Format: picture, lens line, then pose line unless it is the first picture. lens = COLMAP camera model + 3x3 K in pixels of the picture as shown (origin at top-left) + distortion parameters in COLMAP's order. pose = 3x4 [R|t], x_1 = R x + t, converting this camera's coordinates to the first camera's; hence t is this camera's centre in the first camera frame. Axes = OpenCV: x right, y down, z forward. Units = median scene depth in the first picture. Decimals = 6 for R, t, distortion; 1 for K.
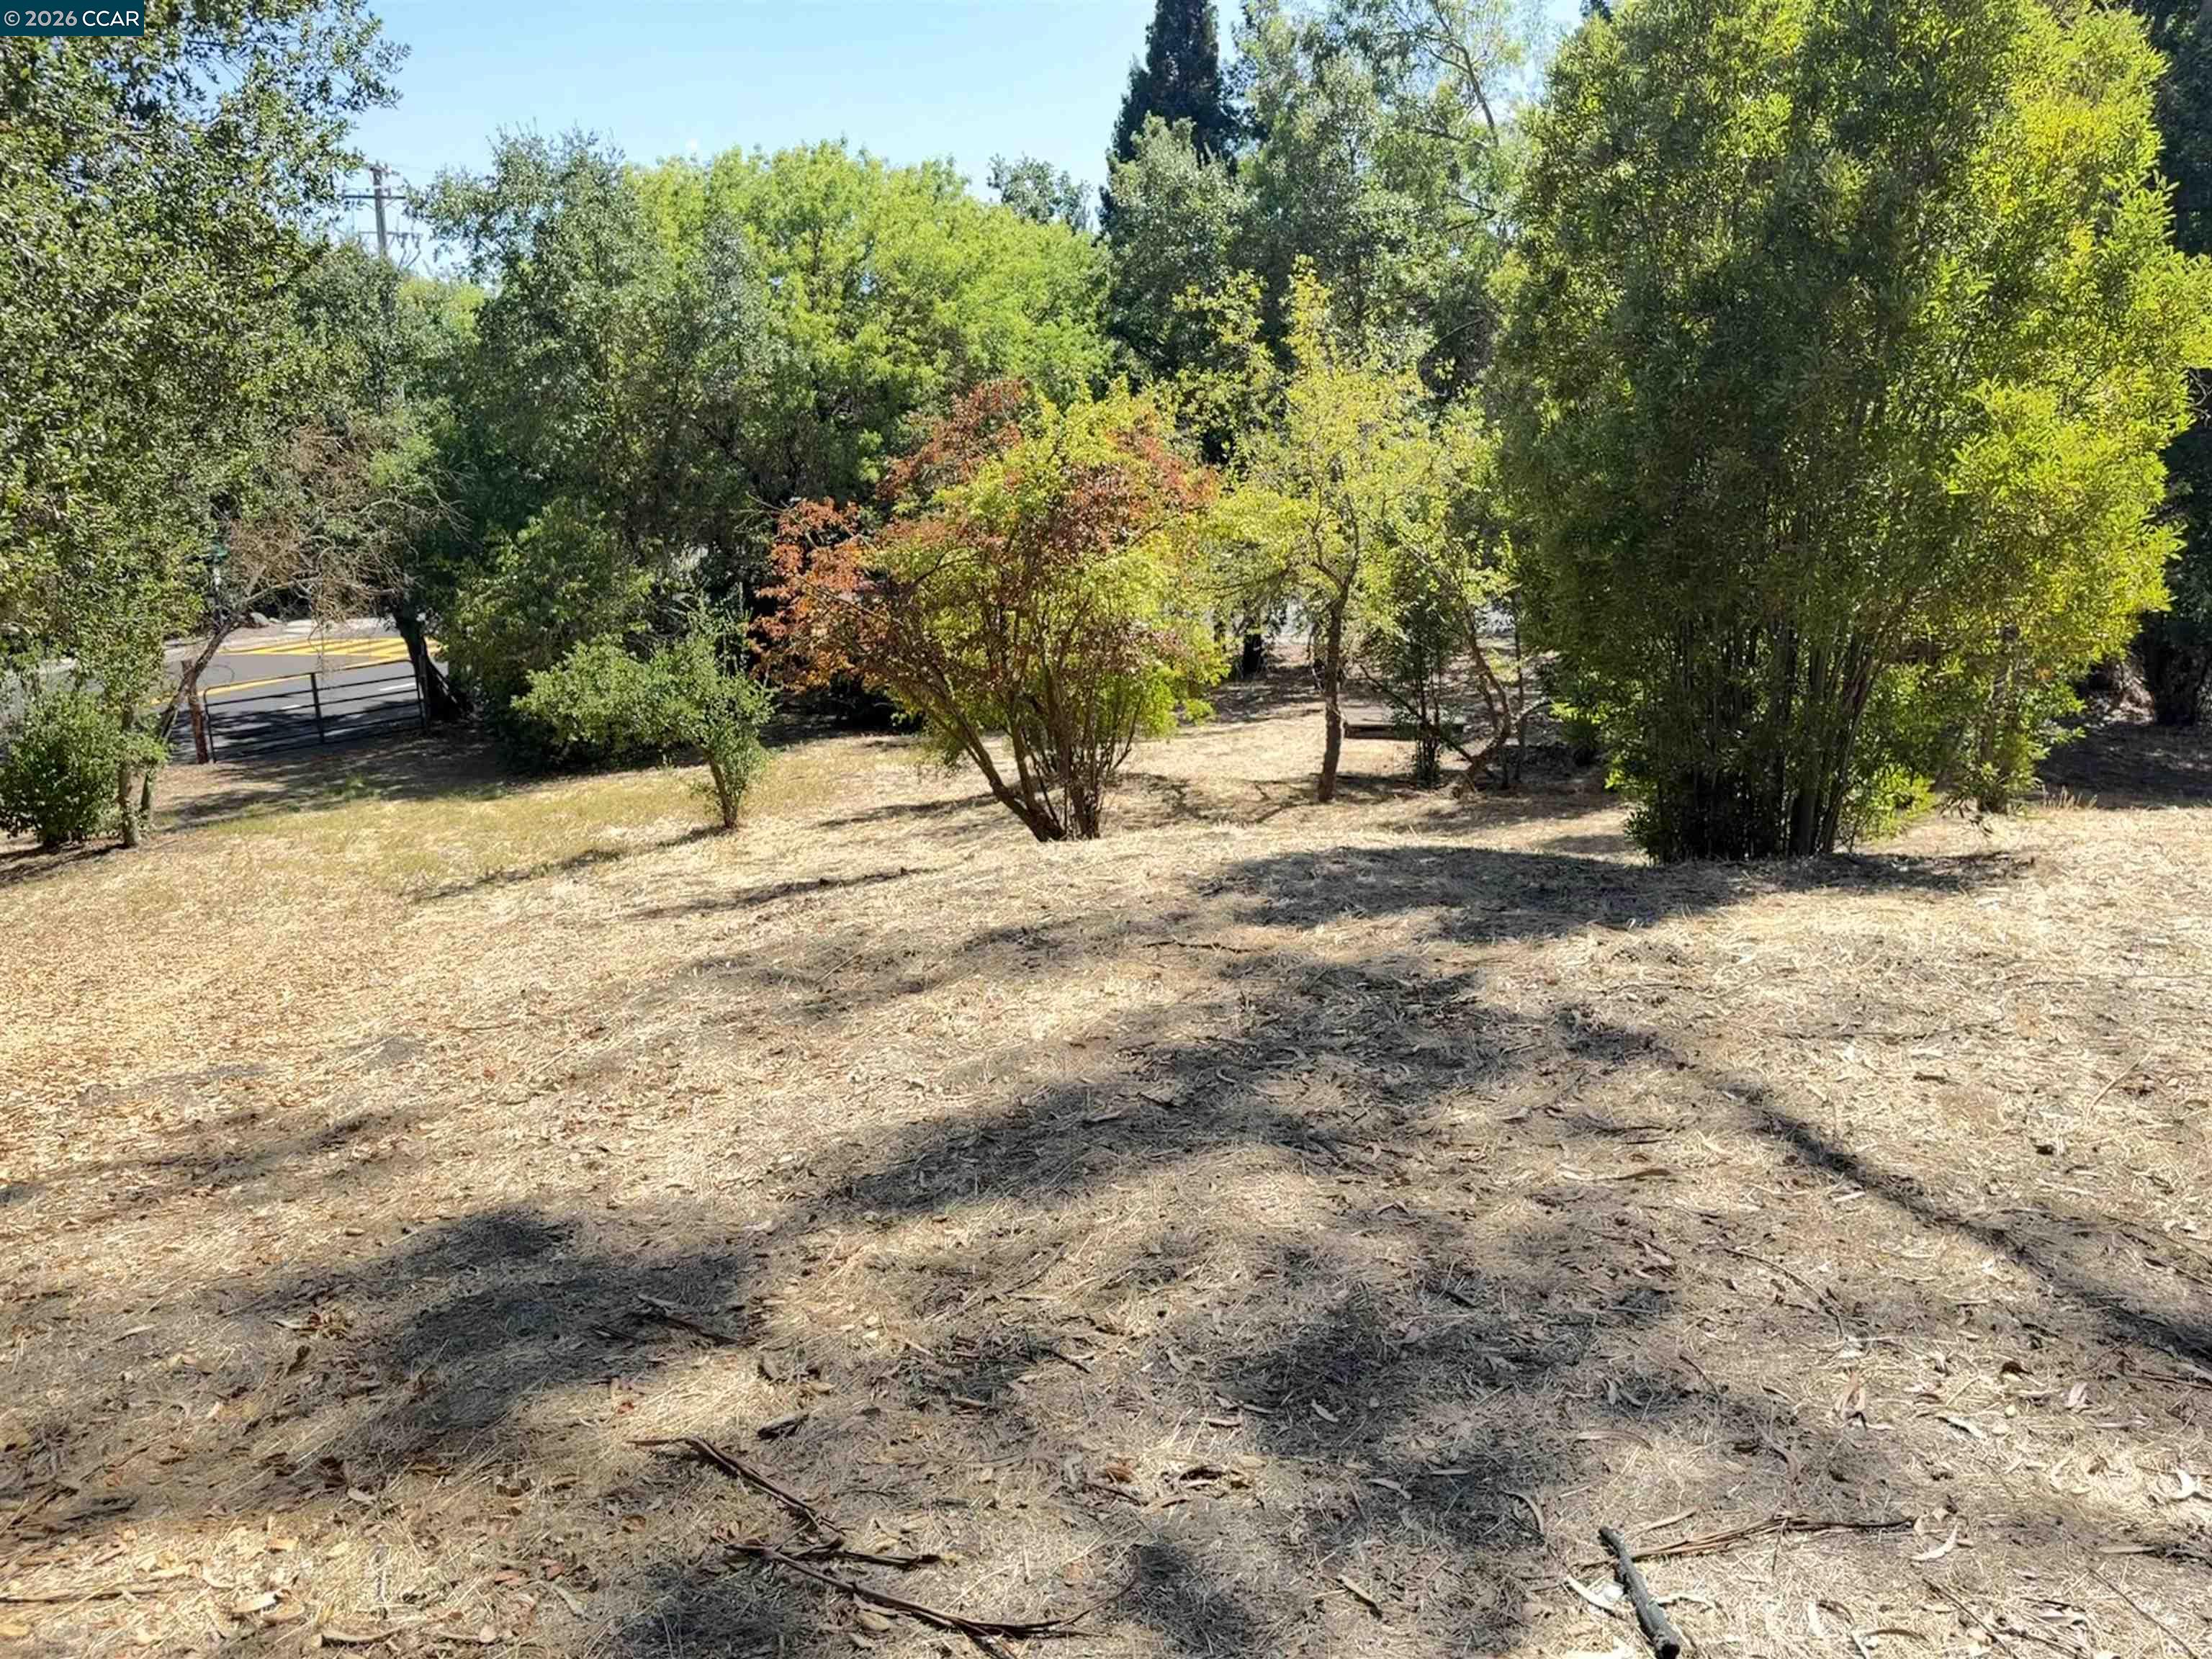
lens RADIAL K [[1713.2, 0, 1107.6], [0, 1713.2, 852.7], [0, 0, 1]] dist [0.078612, -0.110400]
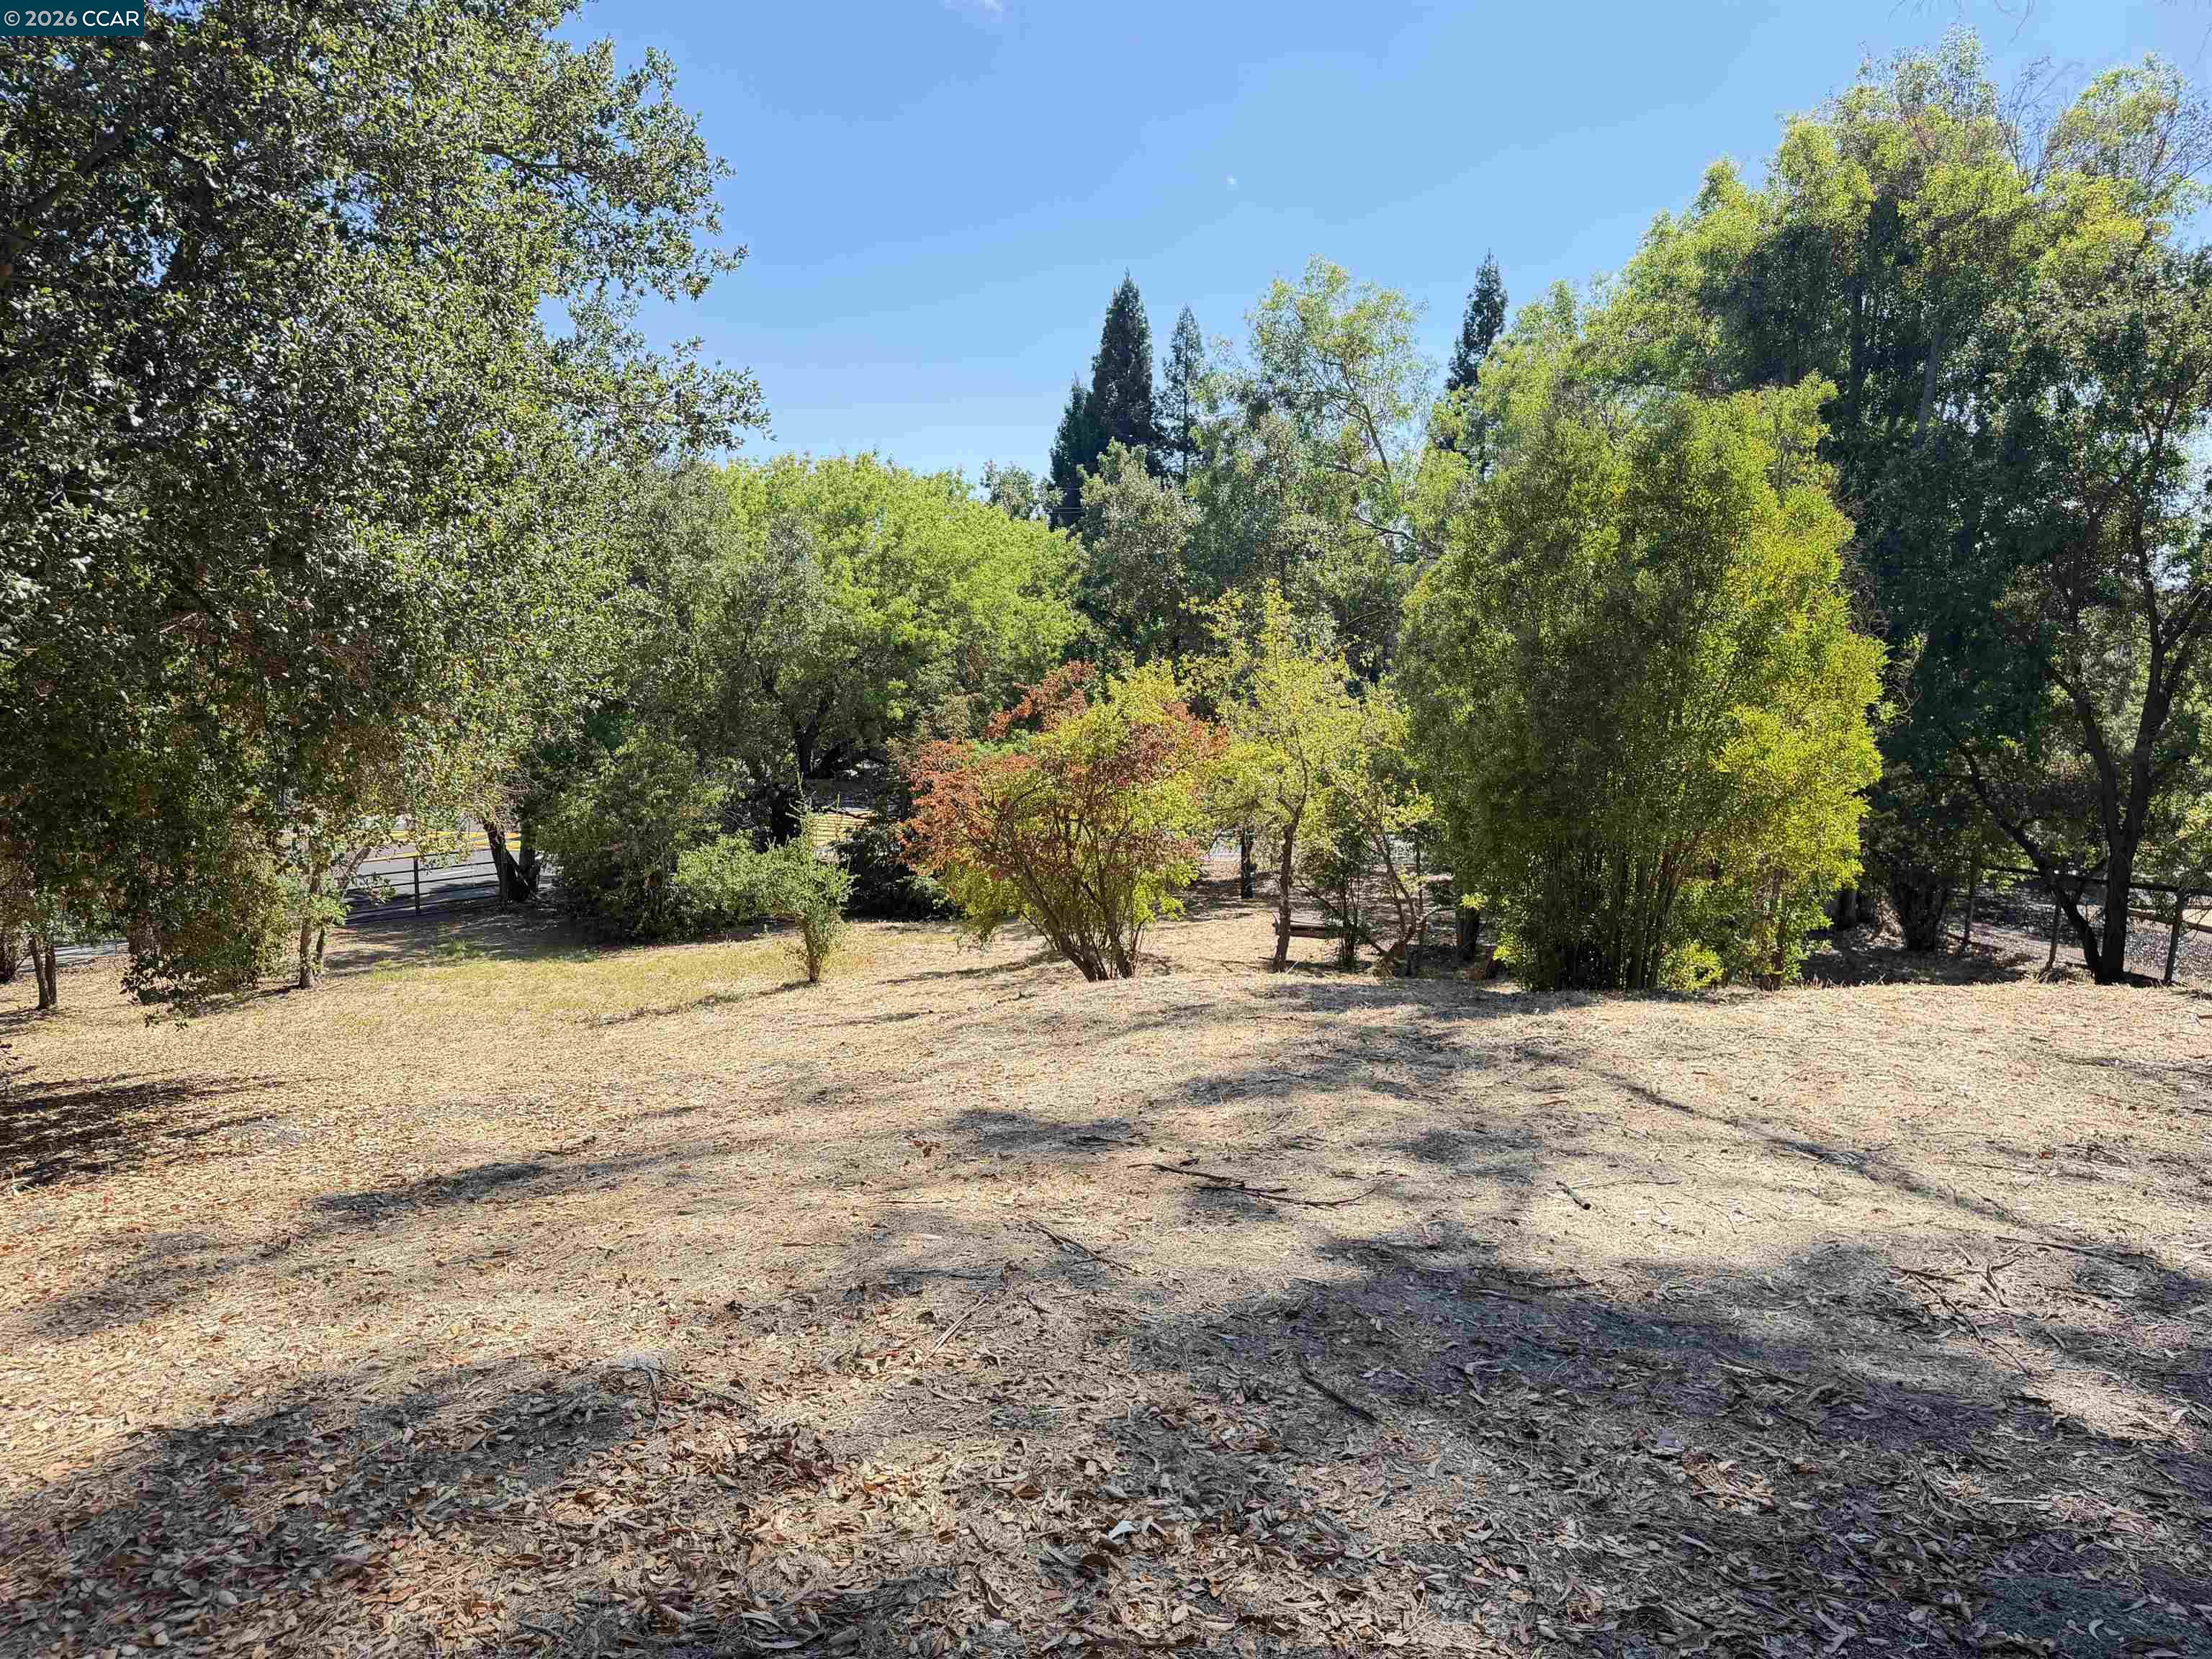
lens RADIAL K [[1551.5, 0, 1093.3], [0, 1551.5, 843.1], [0, 0, 1]] dist [0.088911, -0.133088]
pose [[0.998201, 0.037883, 0.046474, -0.064382], [-0.031355, 0.990495, -0.133930, 0.029097], [-0.051106, 0.132232, 0.989900, -0.161467]]
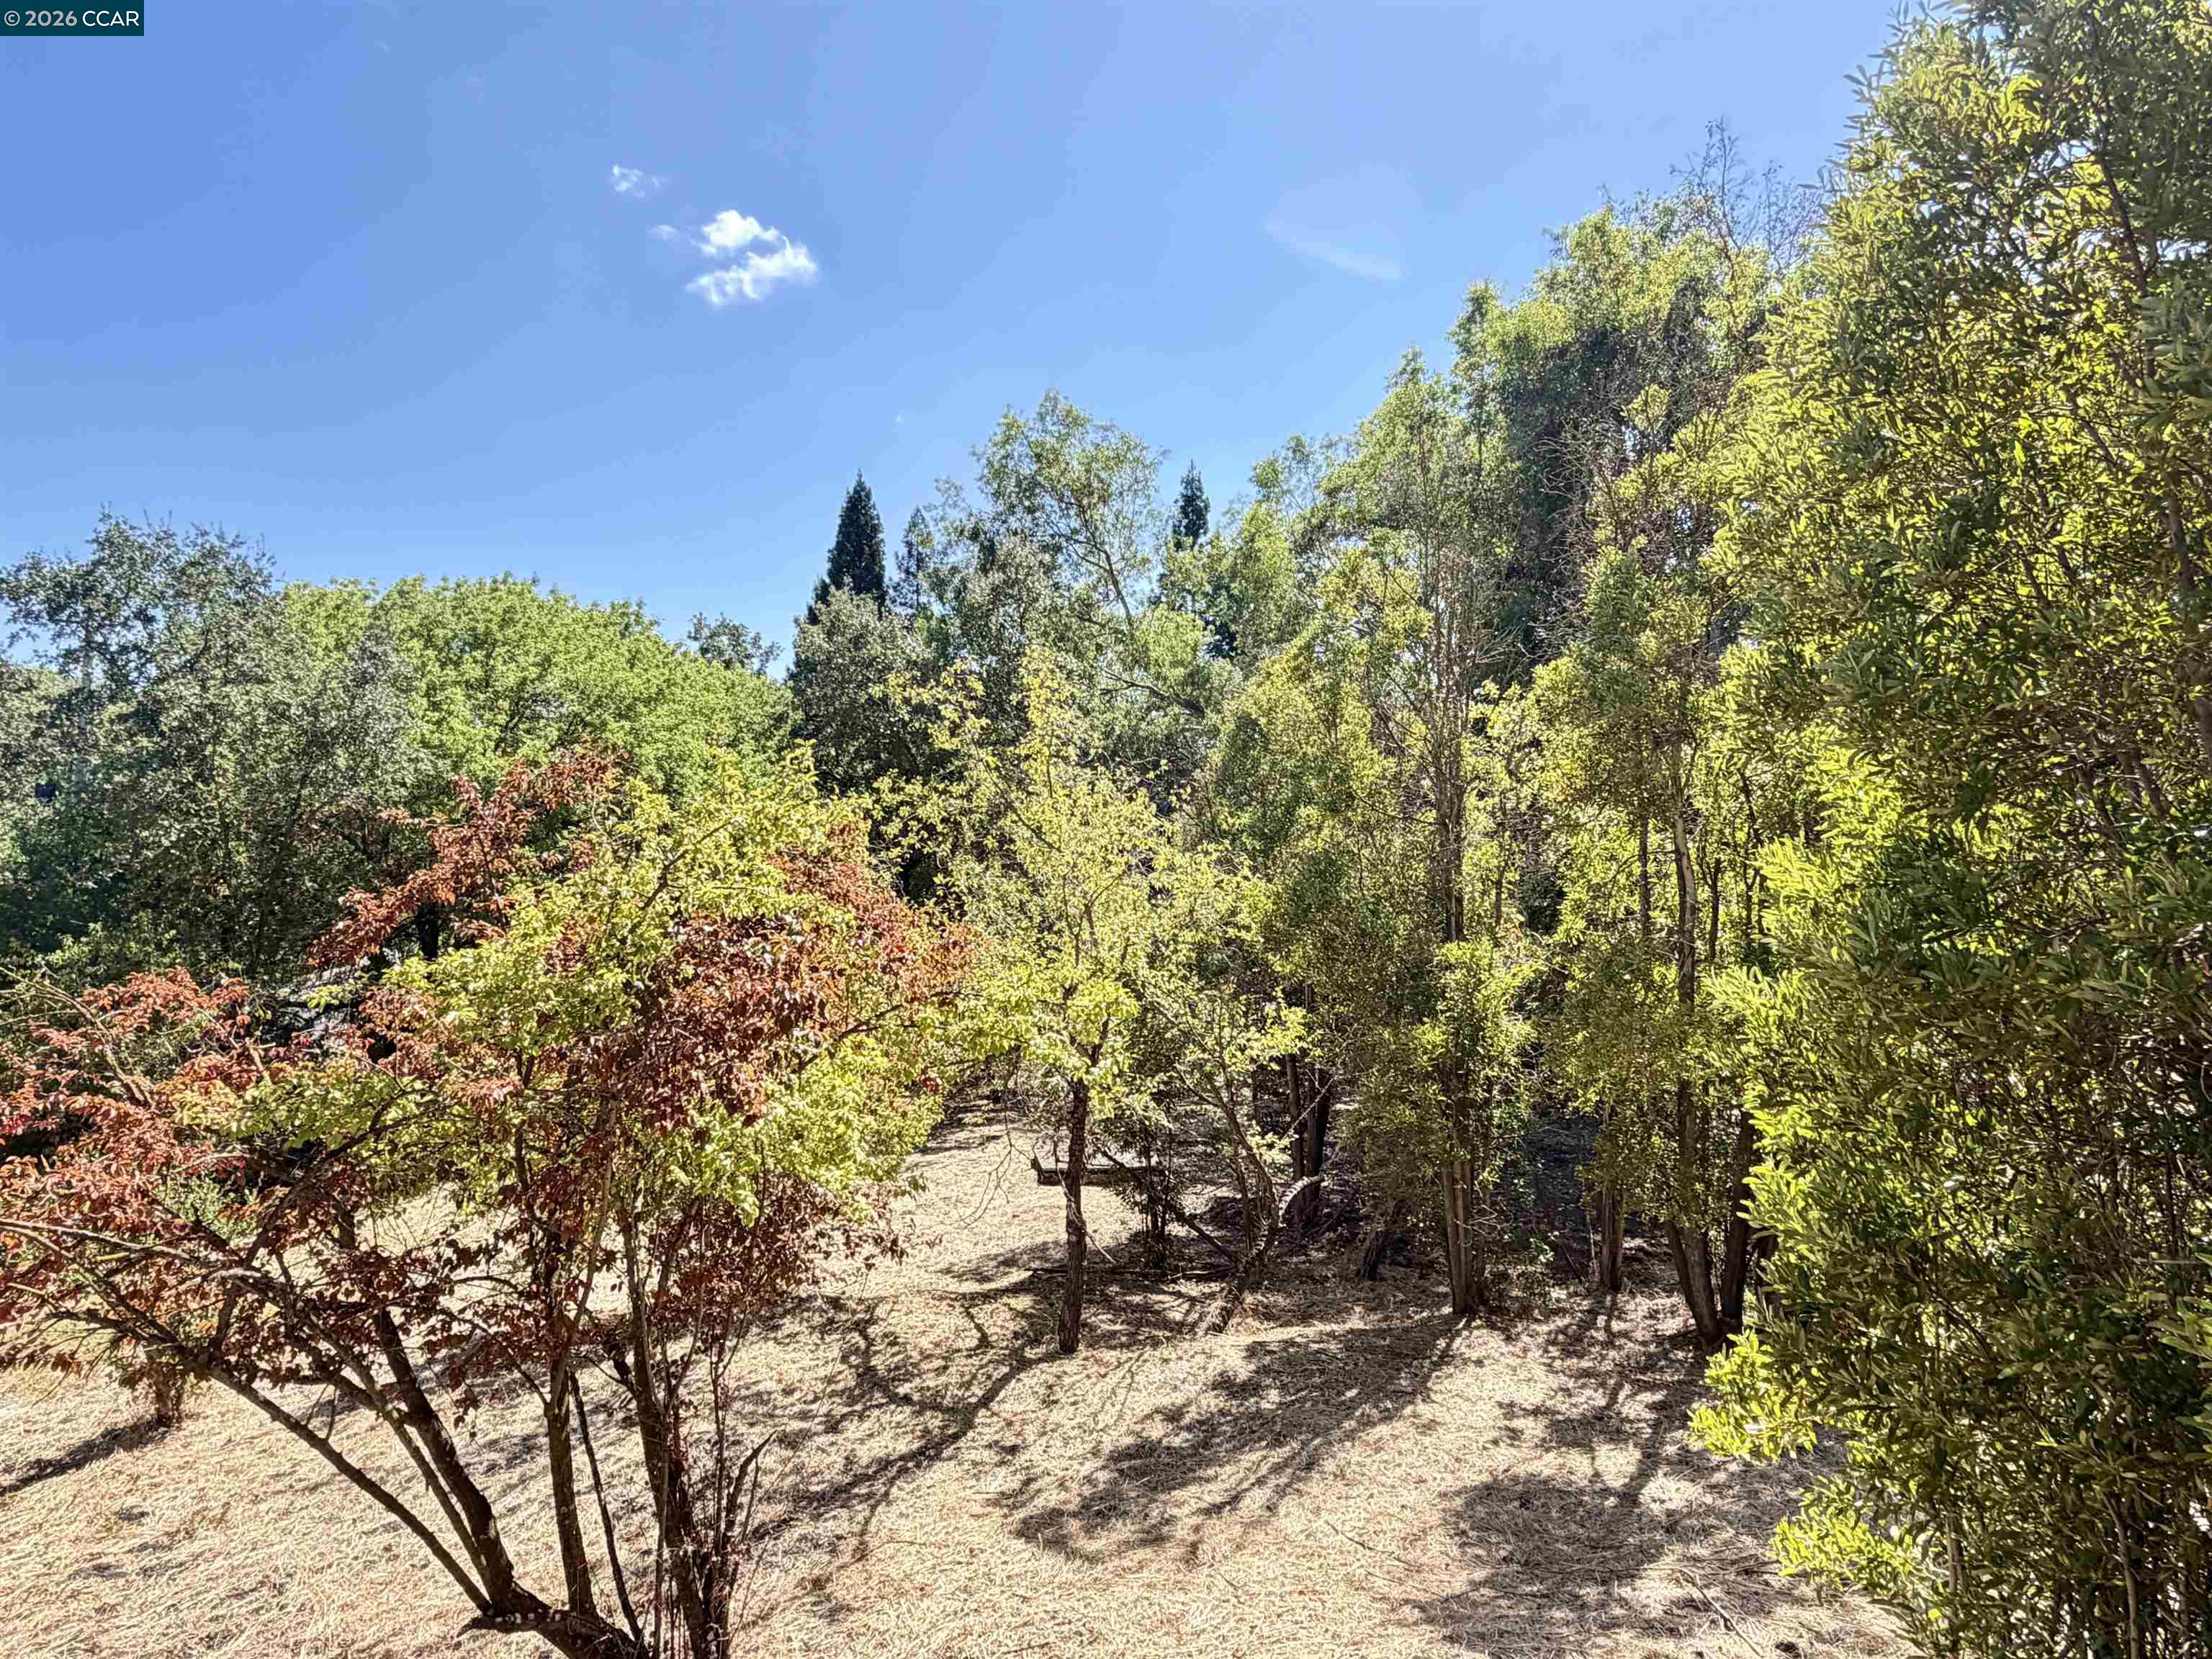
lens RADIAL K [[1326.3, 0, 1106.0], [0, 1326.3, 829.5], [0, 0, 1]] dist [-0.000193, 0.003241]
pose [[0.972023, 0.032926, 0.232567, 0.003019], [0.028467, 0.966314, -0.255786, -0.087079], [-0.233155, 0.255250, 0.938342, 0.357424]]
